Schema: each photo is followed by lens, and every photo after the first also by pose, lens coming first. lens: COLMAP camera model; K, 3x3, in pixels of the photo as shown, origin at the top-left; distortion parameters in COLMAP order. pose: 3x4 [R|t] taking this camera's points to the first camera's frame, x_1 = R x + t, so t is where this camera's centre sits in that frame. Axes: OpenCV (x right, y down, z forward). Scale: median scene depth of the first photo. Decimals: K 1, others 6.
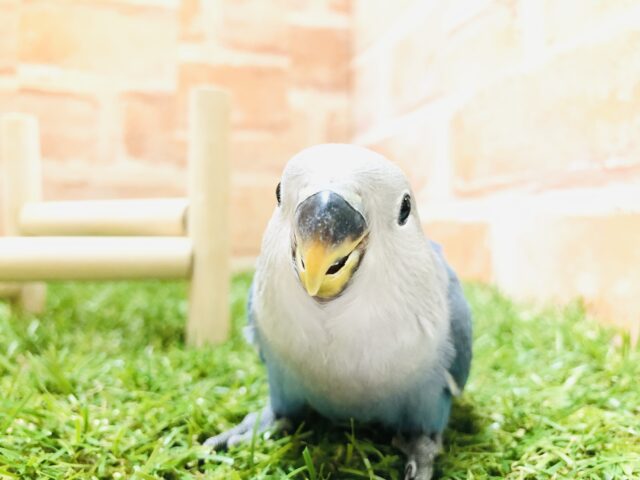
lens RADIAL K [[547.9, 0, 320.0], [0, 547.9, 240.0], [0, 0, 1]] dist [-0.059219, 0.074949]
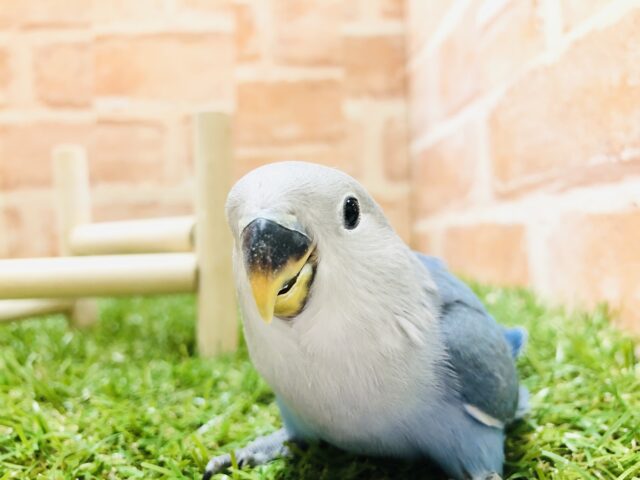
lens RADIAL K [[547.9, 0, 320.0], [0, 547.9, 240.0], [0, 0, 1]] dist [-0.059219, 0.074949]
pose [[0.981971, -0.039311, -0.184898, 0.148057], [0.036680, 0.999172, -0.017630, -0.002031], [0.185438, 0.010530, 0.982600, 0.007624]]
